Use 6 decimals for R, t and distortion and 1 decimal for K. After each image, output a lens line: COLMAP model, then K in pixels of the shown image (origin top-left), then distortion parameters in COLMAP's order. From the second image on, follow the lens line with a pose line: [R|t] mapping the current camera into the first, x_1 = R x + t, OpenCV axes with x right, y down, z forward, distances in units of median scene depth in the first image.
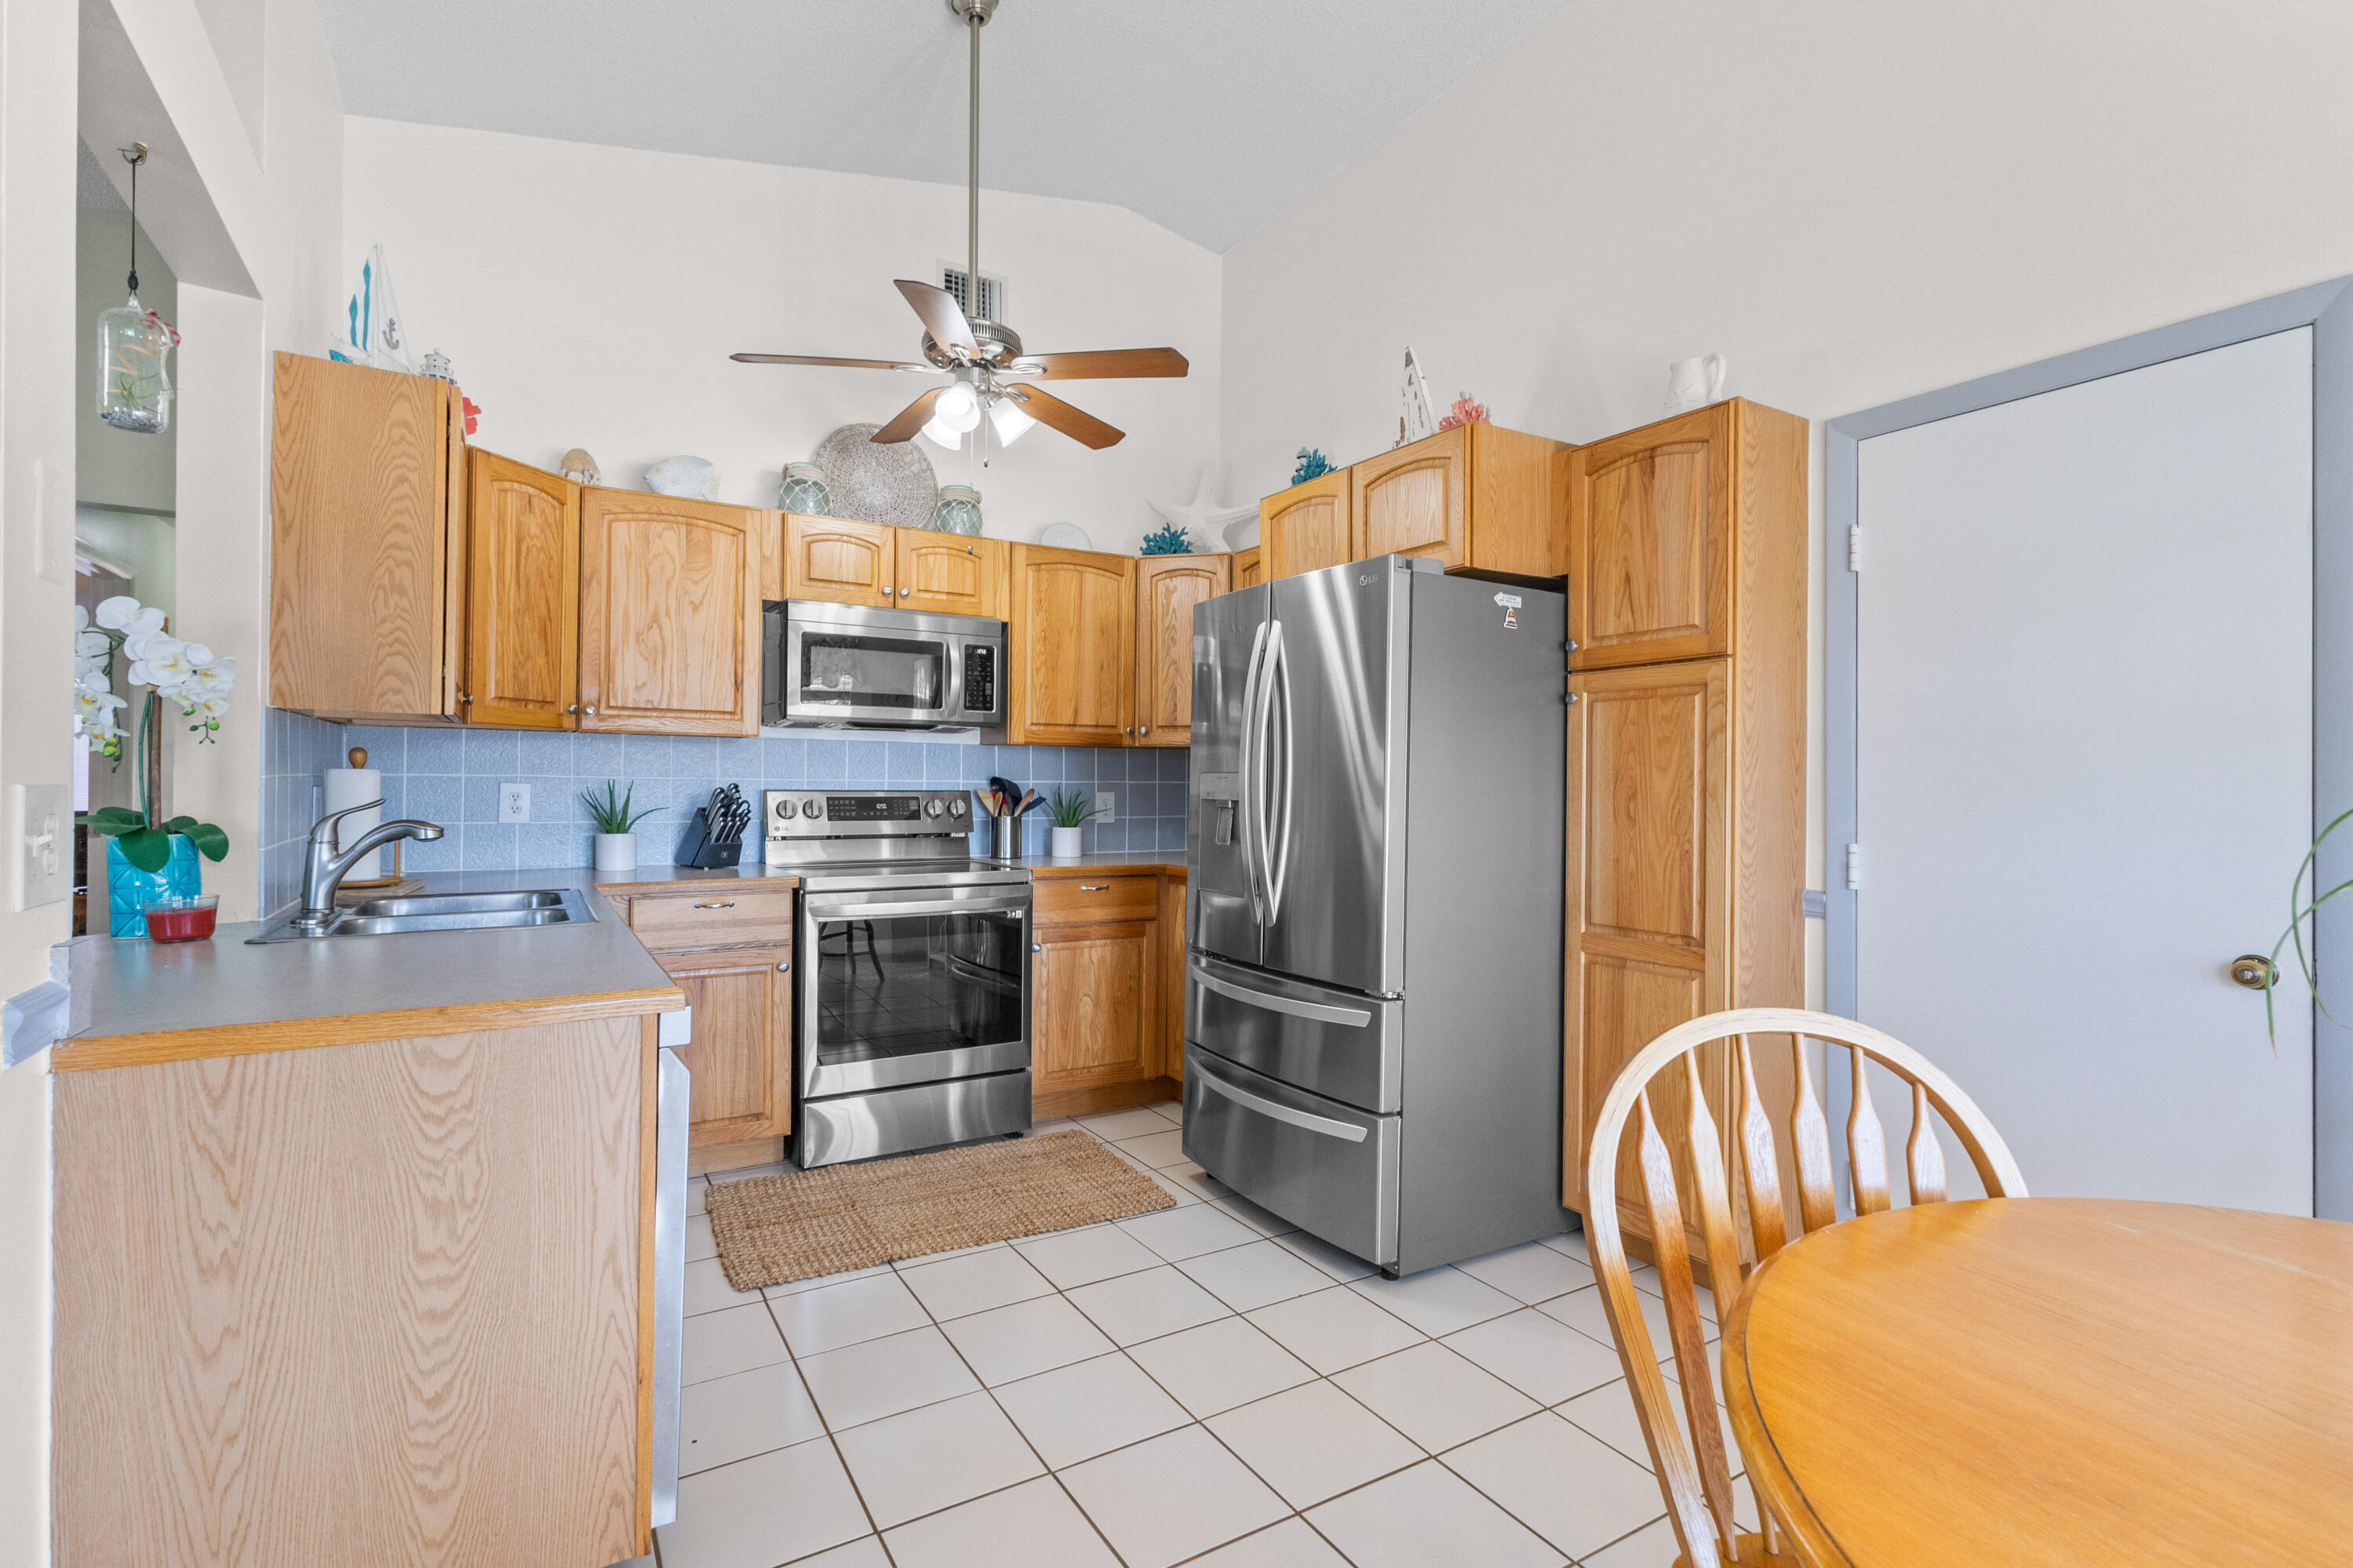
lens RADIAL K [[1089.5, 0, 1173.1], [0, 1089.5, 781.9], [0, 0, 1]] dist [0.007719, 0.000365]
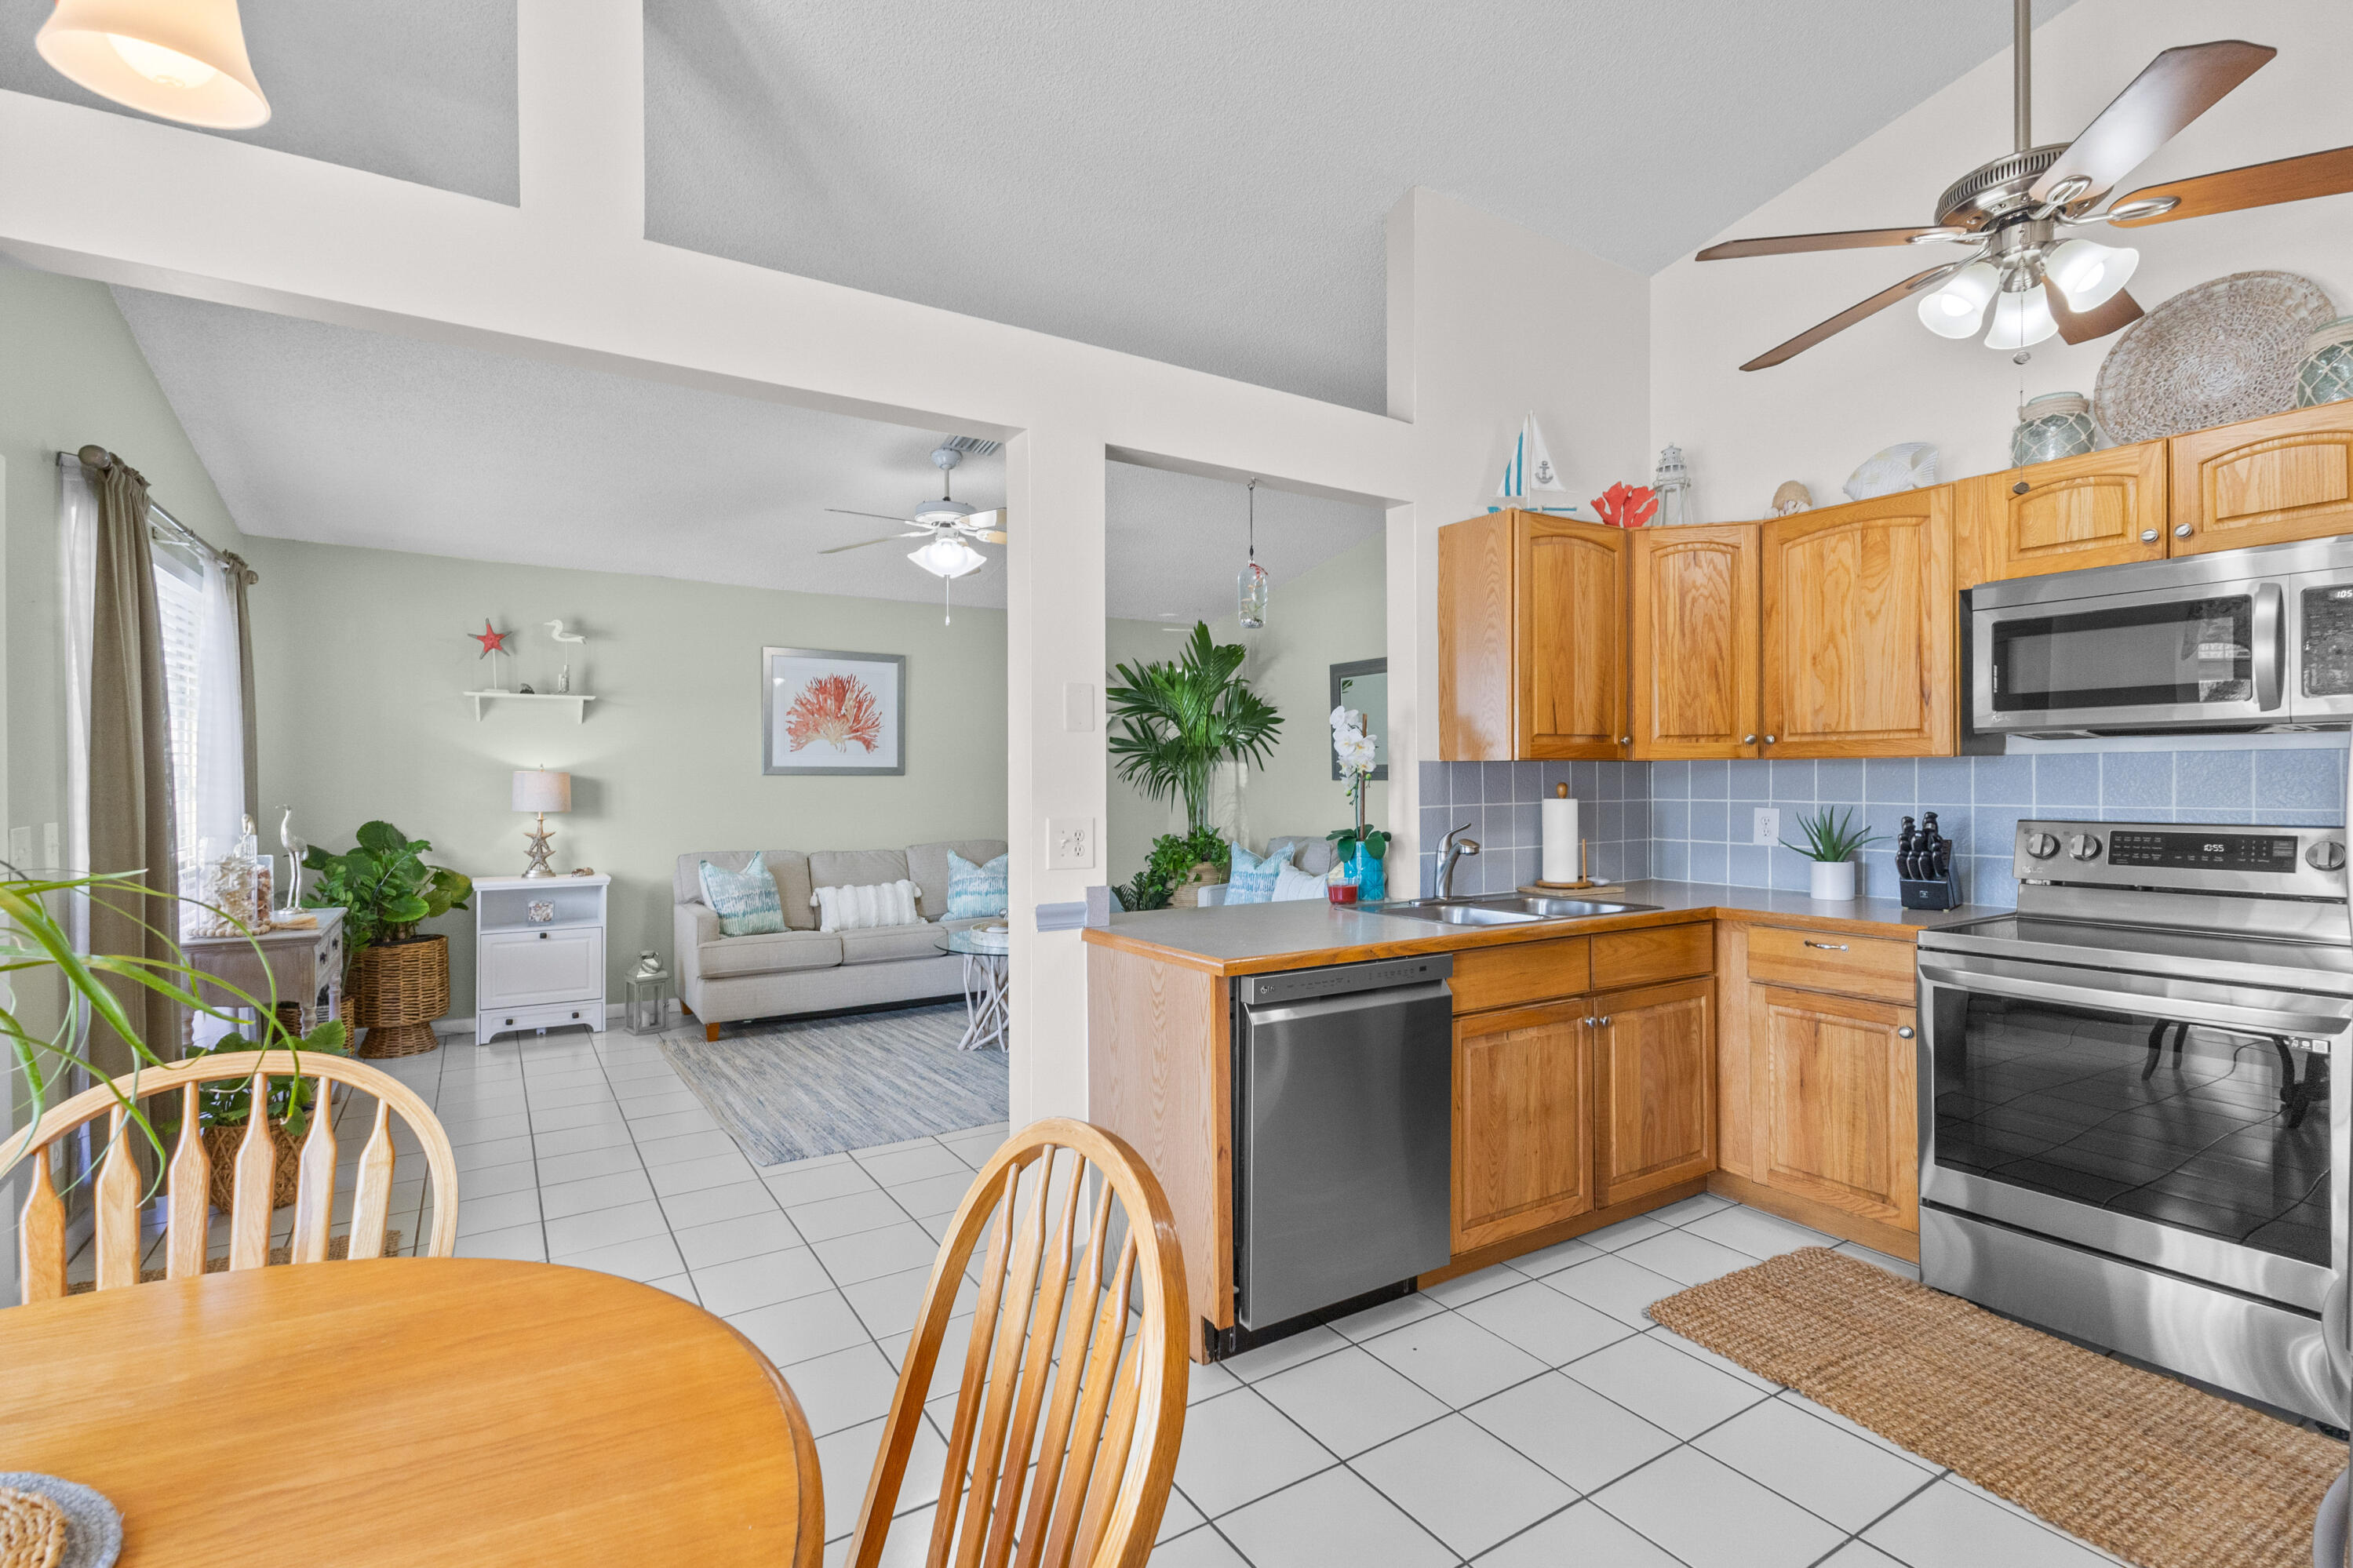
lens RADIAL K [[1089.5, 0, 1173.7], [0, 1089.5, 781.0], [0, 0, 1]] dist [0.007719, 0.000365]
pose [[0.016134, -0.009362, -0.999826, 0.510256], [0.005756, 0.999940, -0.009270, -0.021126], [0.999853, -0.005606, 0.016187, 0.448683]]
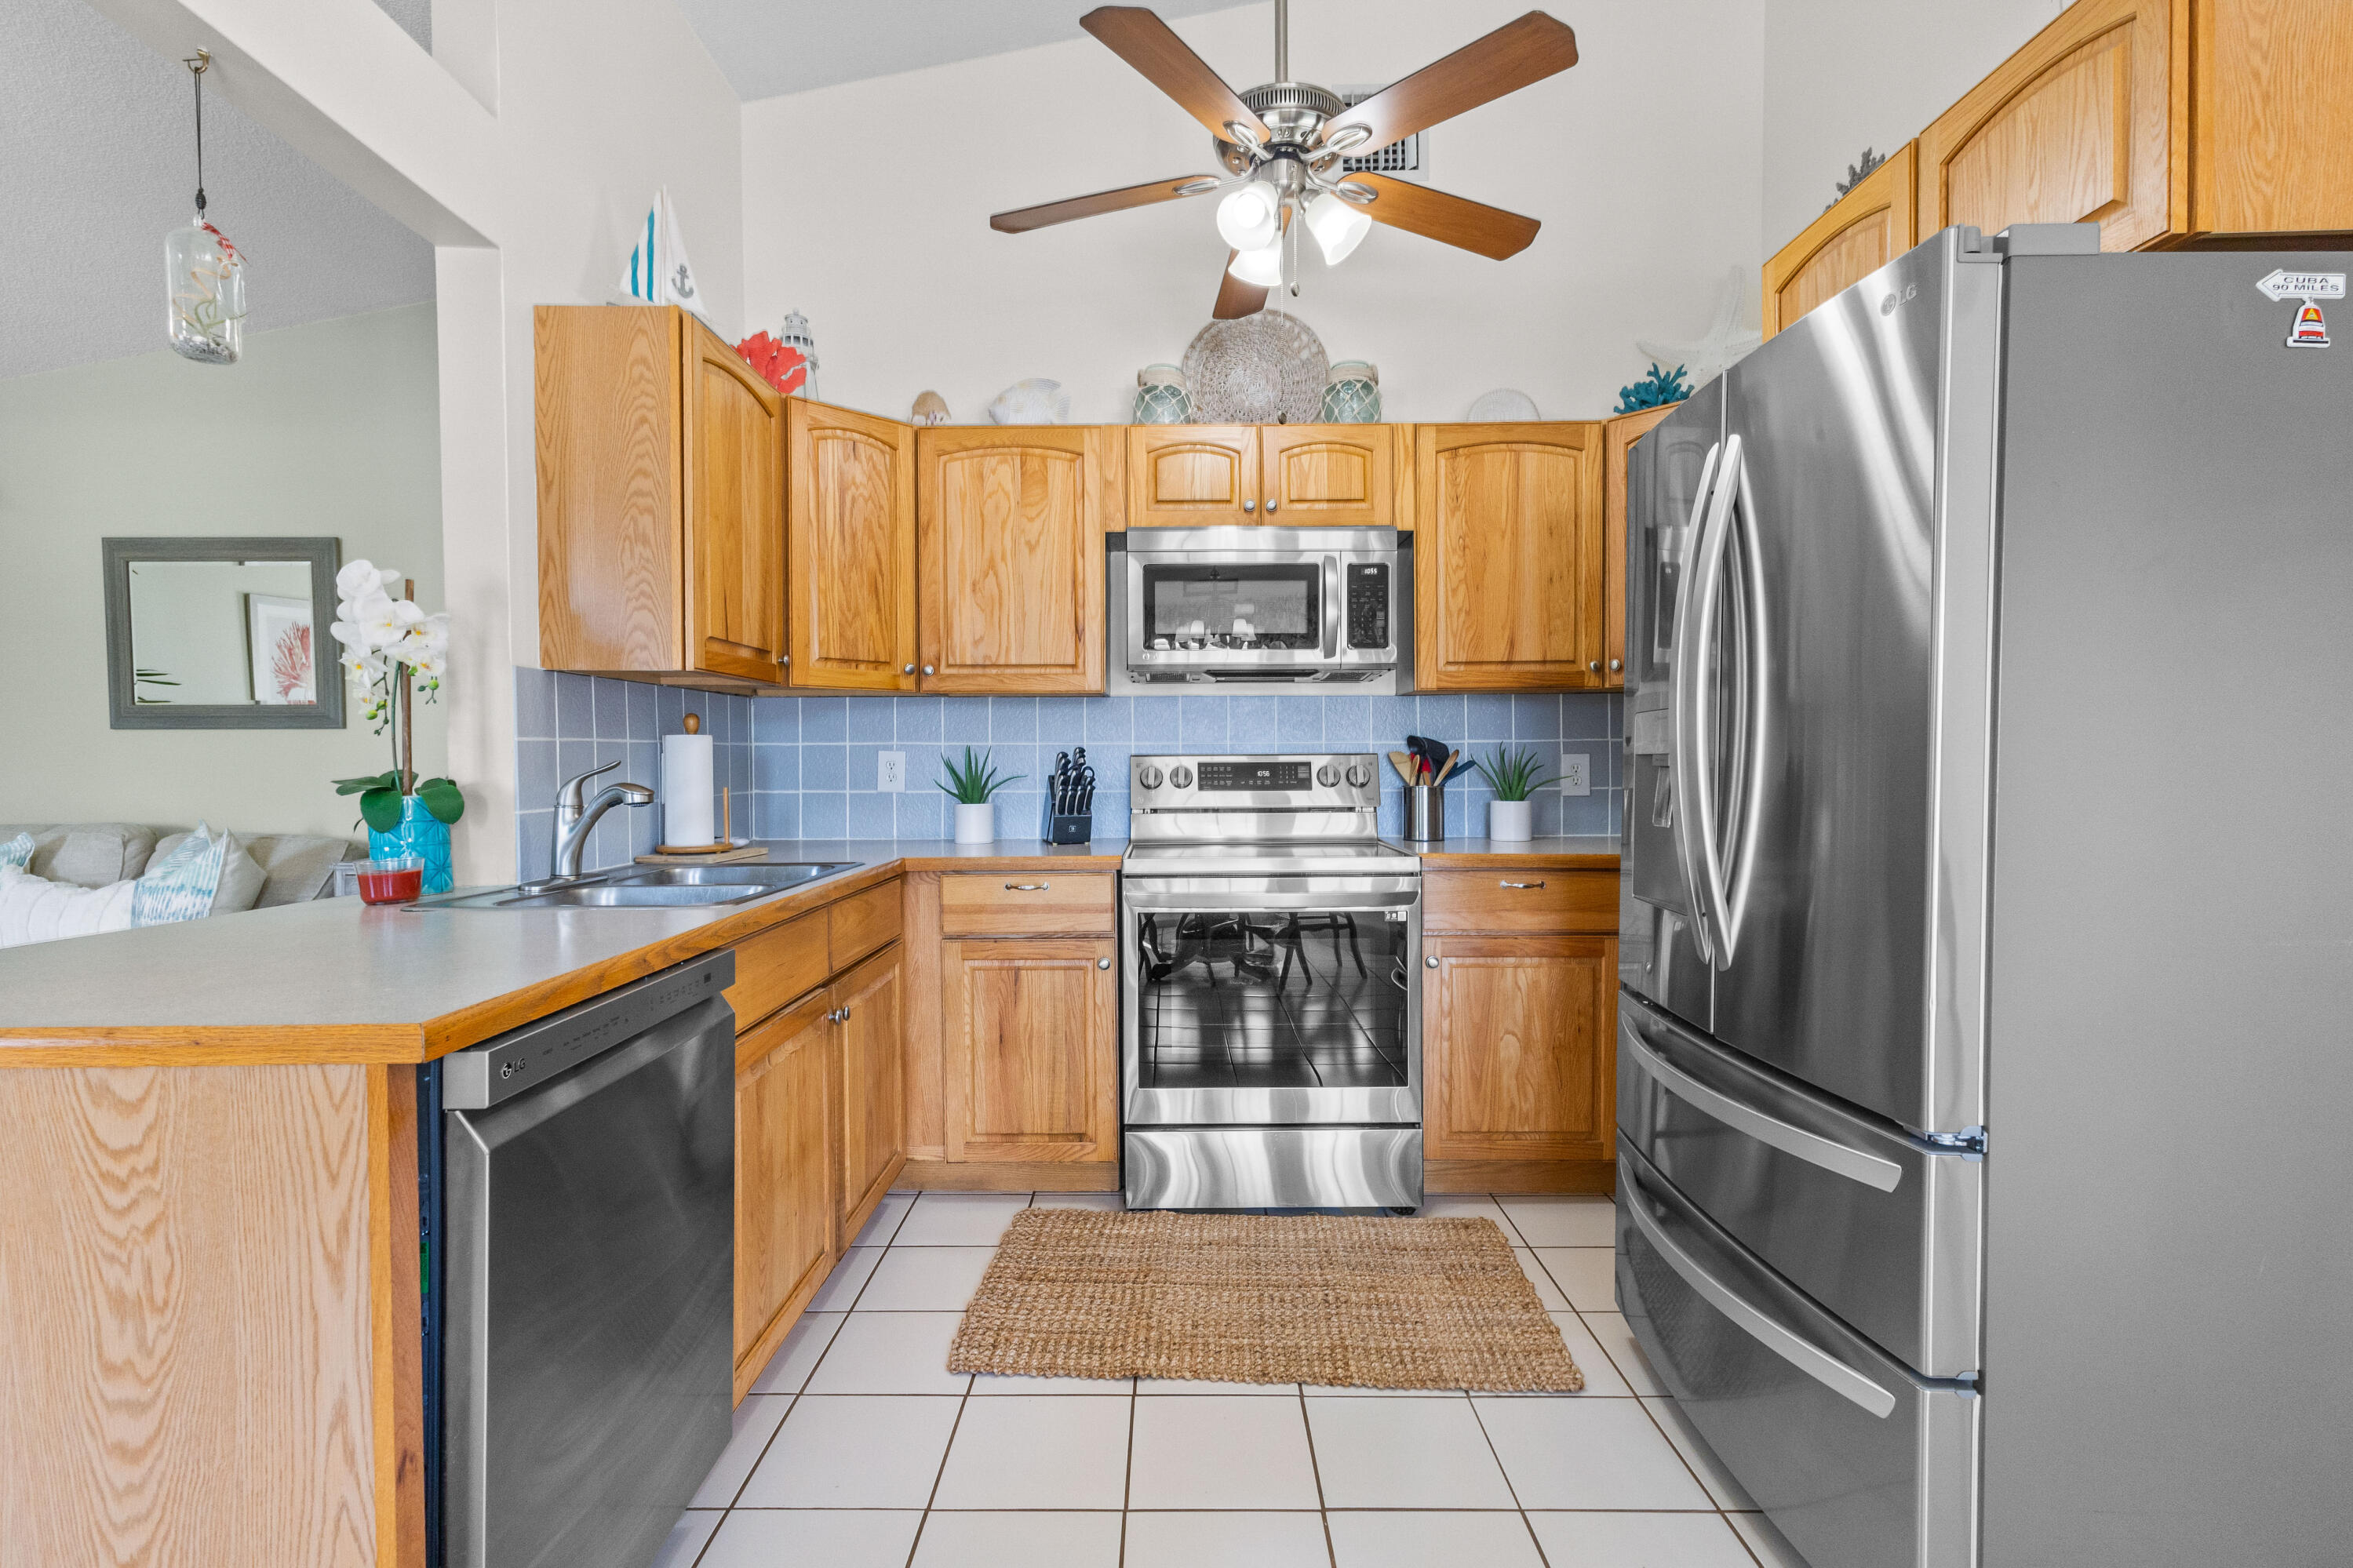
lens RADIAL K [[1089.5, 0, 1173.1], [0, 1089.5, 782.0], [0, 0, 1]] dist [0.007719, 0.000365]
pose [[0.852962, -0.003167, -0.521963, 0.133112], [0.013305, 0.999789, 0.015676, 0.019233], [0.521803, -0.020316, 0.852824, 0.336497]]
